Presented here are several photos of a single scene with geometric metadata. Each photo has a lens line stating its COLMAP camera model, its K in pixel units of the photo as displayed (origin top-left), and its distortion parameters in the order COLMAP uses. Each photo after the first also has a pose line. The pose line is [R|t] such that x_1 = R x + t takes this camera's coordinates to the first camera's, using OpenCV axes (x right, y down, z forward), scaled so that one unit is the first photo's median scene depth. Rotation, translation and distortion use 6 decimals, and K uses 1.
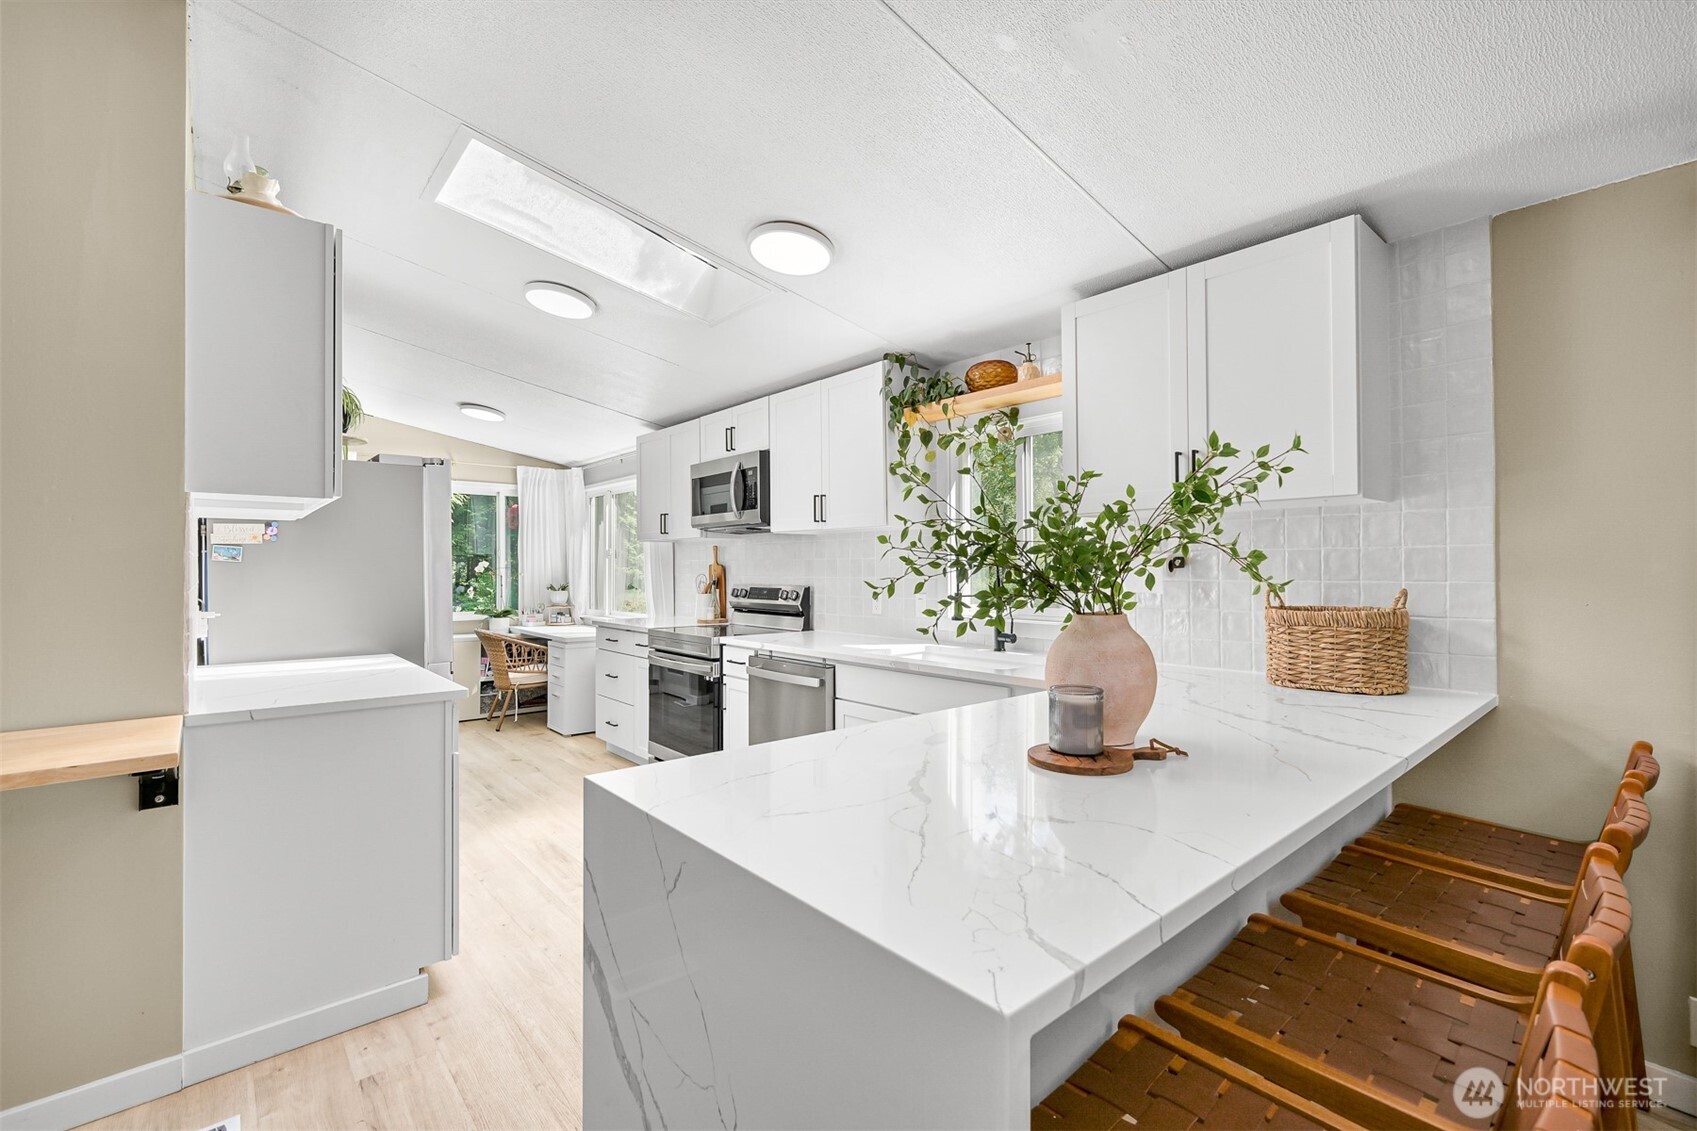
lens RADIAL K [[729.9, 0, 862.2], [0, 729.9, 566.8], [0, 0, 1]] dist [-0.000588, -0.000198]
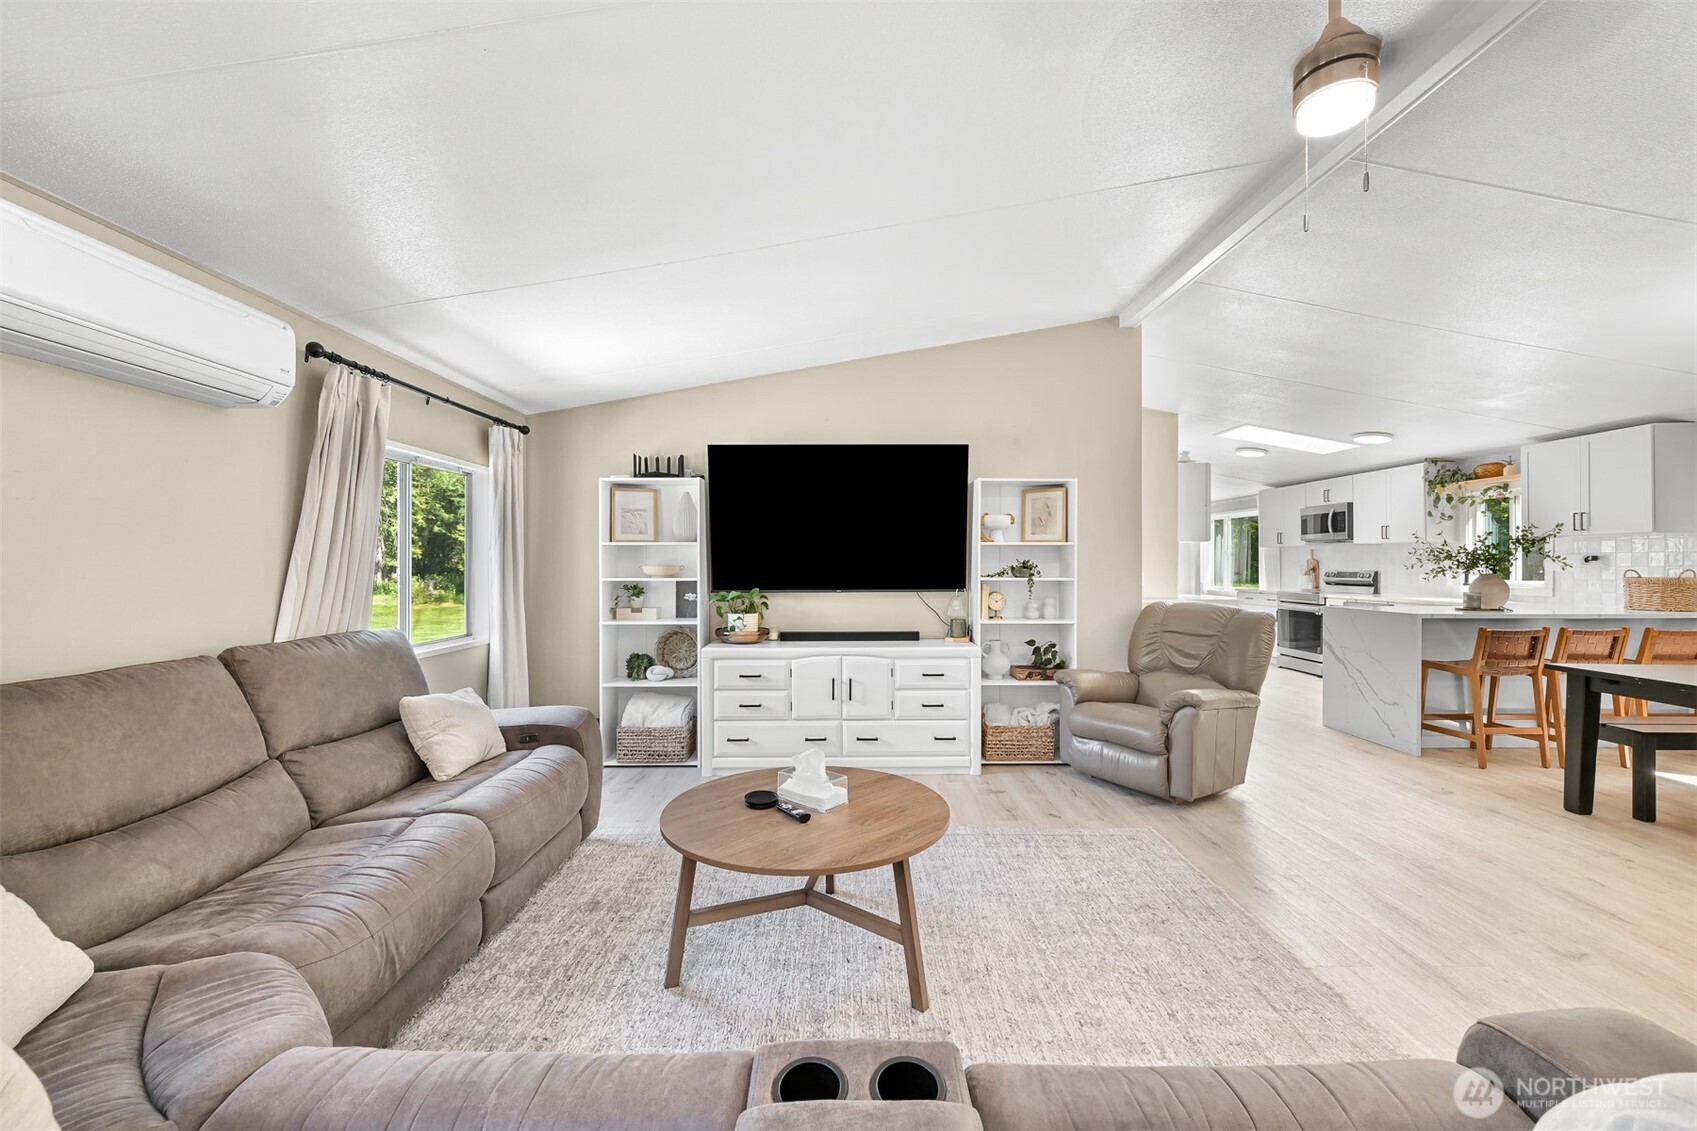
lens RADIAL K [[674.0, 0, 847.3], [0, 674.0, 563.7], [0, 0, 1]] dist [-0.000528, -0.000012]
pose [[0.748327, -0.000431, -0.663330, 0.070708], [0.002819, 0.999993, 0.002530, -0.000431], [0.663324, -0.003763, 0.748322, -1.501607]]
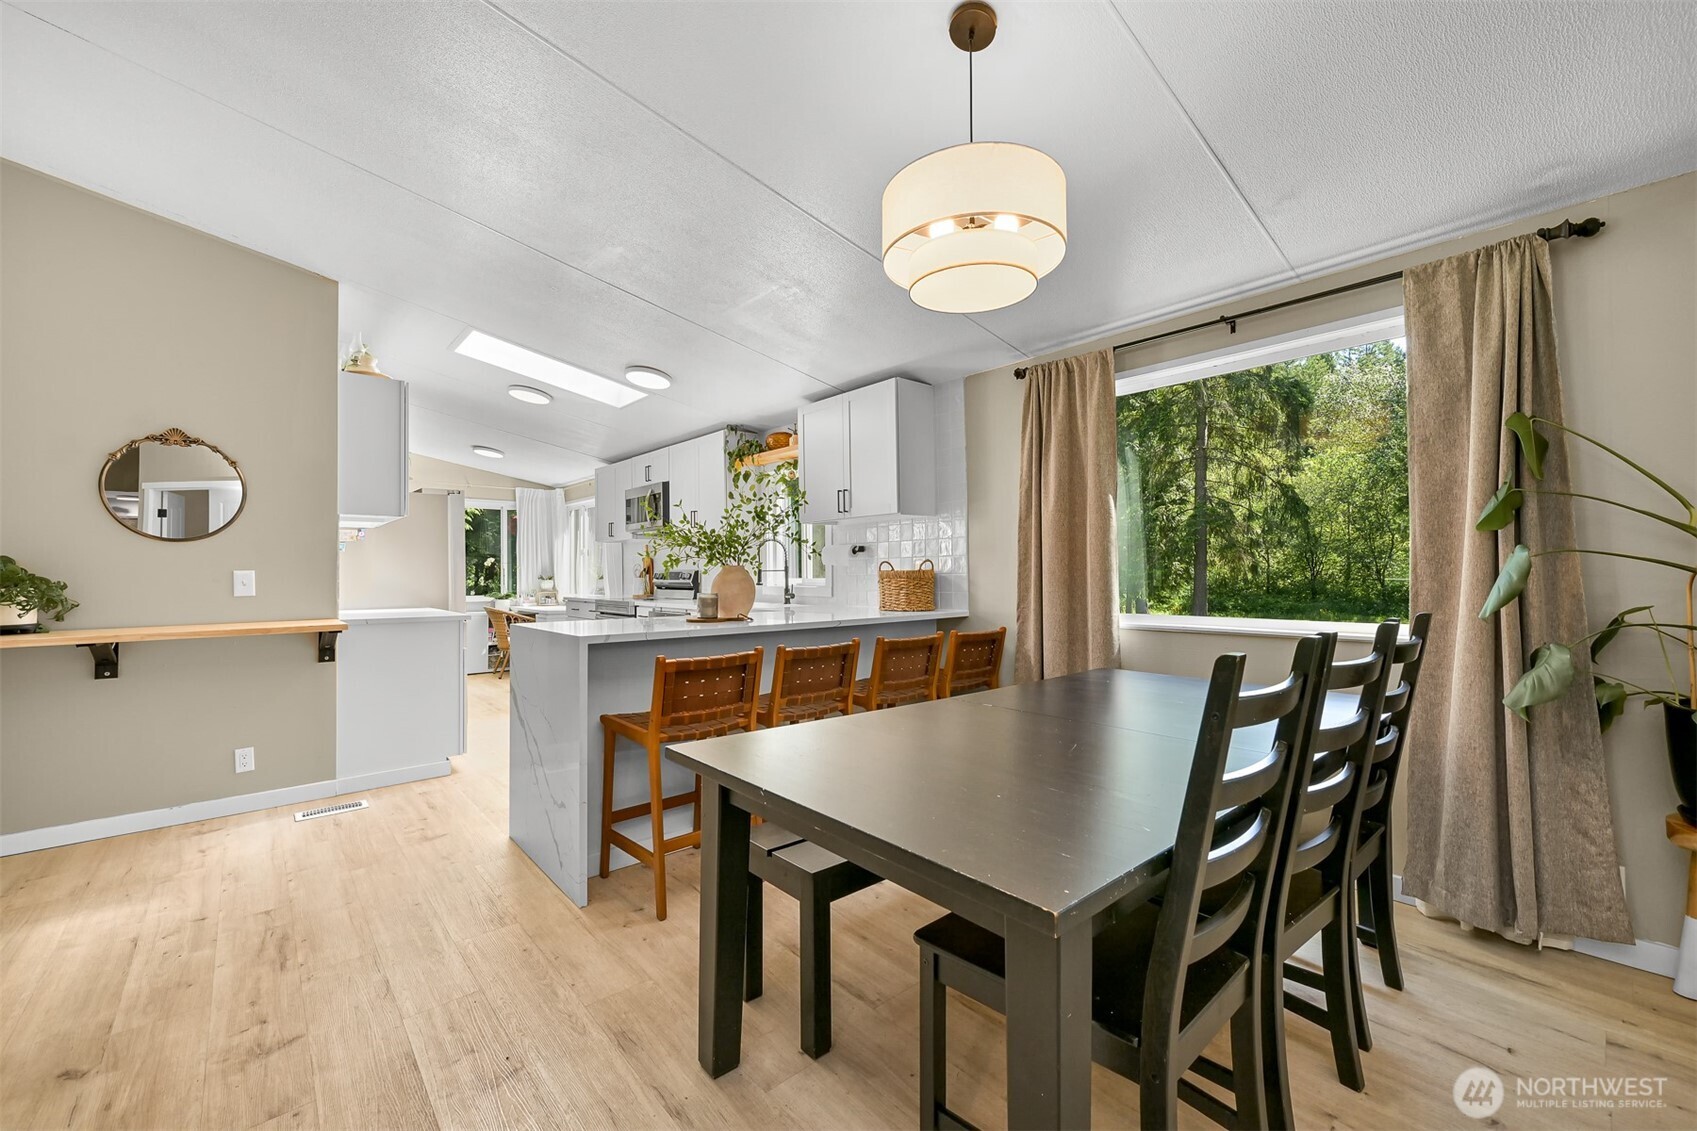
lens RADIAL K [[681.8, 0, 854.8], [0, 681.8, 569.2], [0, 0, 1]] dist [-0.016220, -0.000028]
pose [[0.999994, -0.003533, -0.000246, 0.311361], [0.003532, 0.999991, -0.002315, 0.035613], [0.000254, 0.002314, 0.999997, -0.519096]]
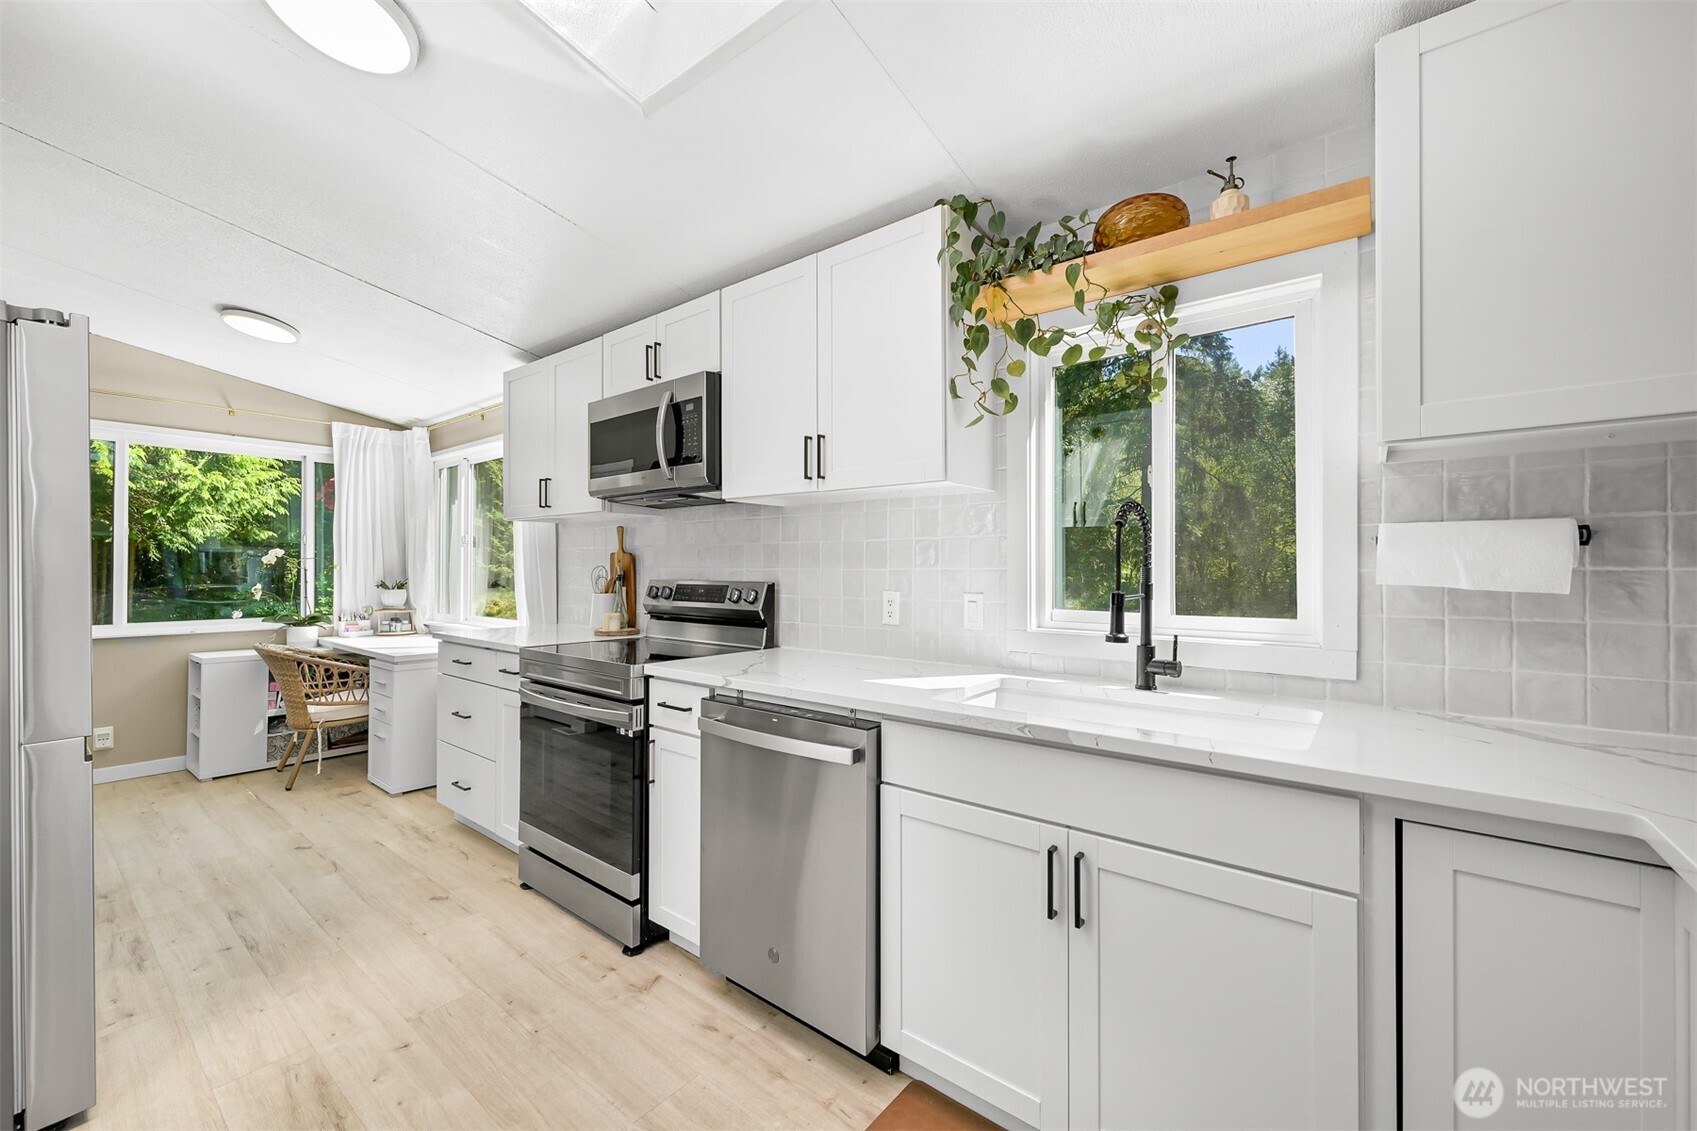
lens RADIAL K [[674.0, 0, 847.3], [0, 674.0, 563.7], [0, 0, 1]] dist [-0.000528, -0.000012]
pose [[0.985503, 0.005353, 0.169575, -0.135467], [-0.004589, 0.999977, -0.004901, 0.014780], [-0.169597, 0.004052, 0.985505, 0.451194]]
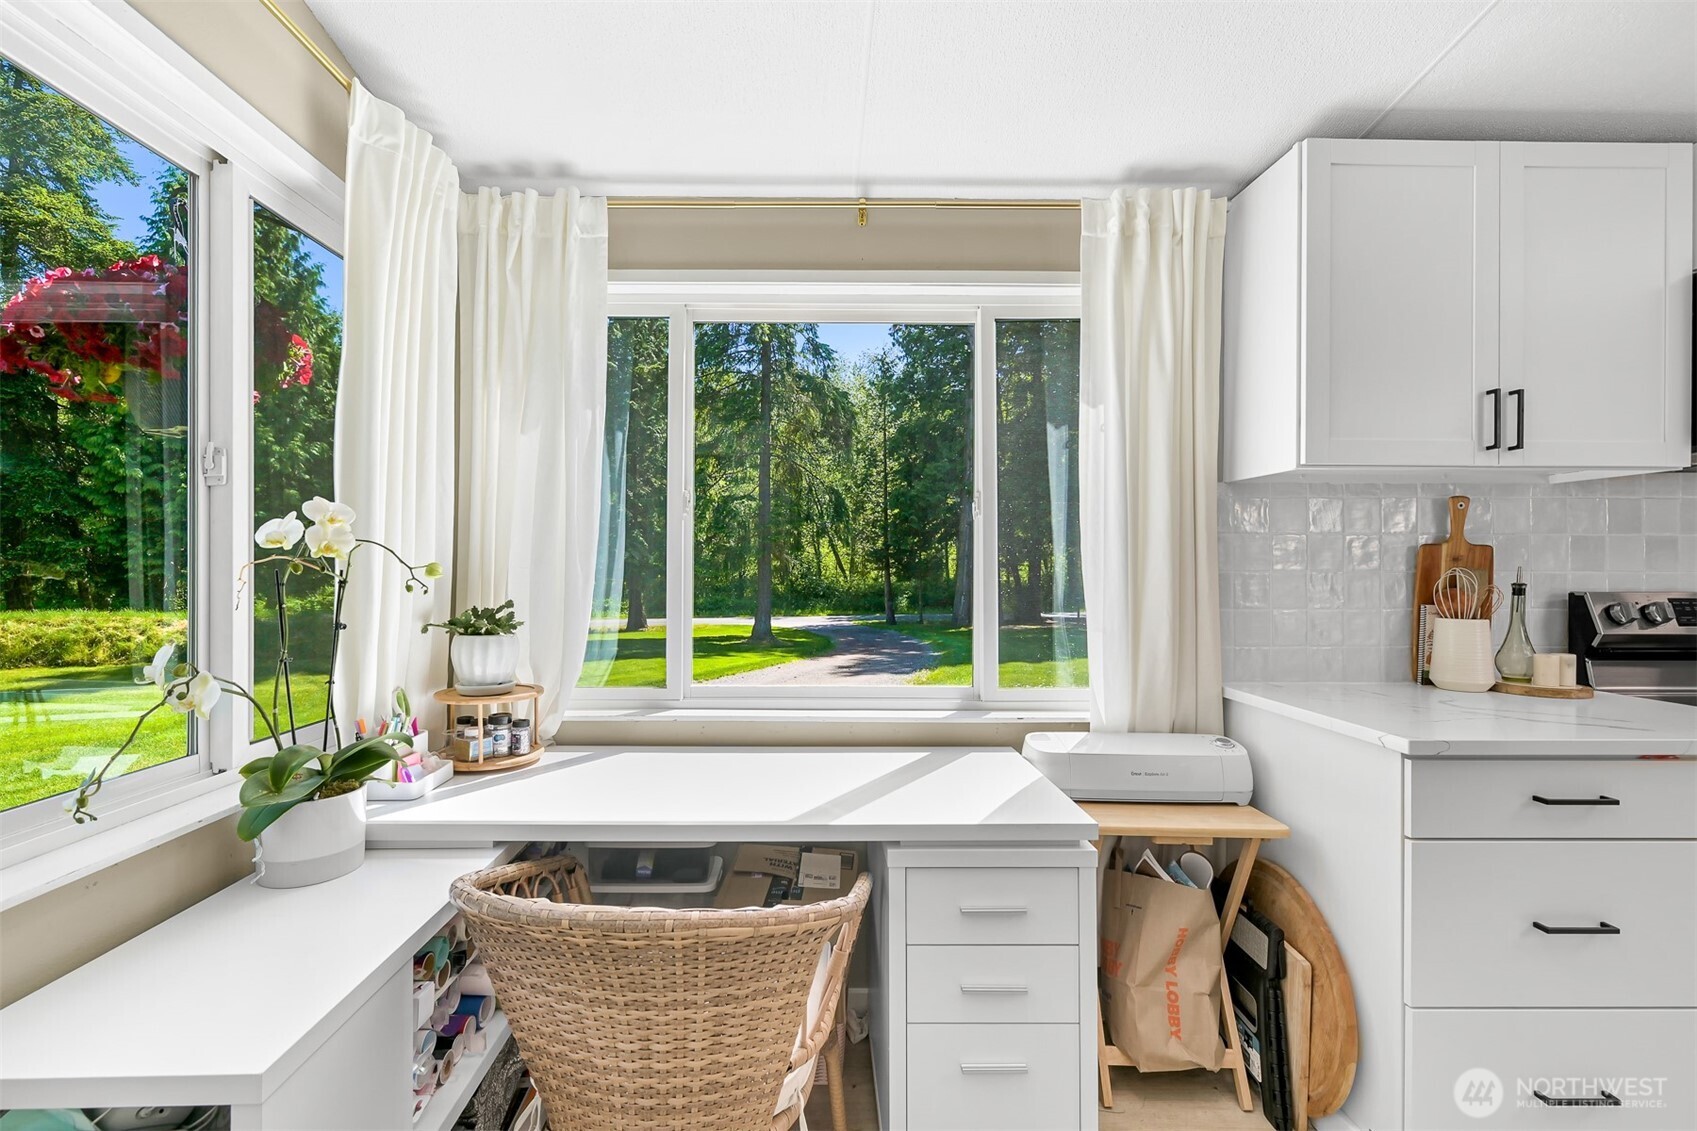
lens RADIAL K [[713.7, 0, 829.4], [0, 713.7, 572.7], [0, 0, 1]] dist [-0.000905, 0.000027]
pose [[0.659280, -0.003275, 0.751890, -1.058919], [-0.004754, 0.999952, 0.008524, 0.013150], [-0.751883, -0.009195, 0.659233, 1.471758]]
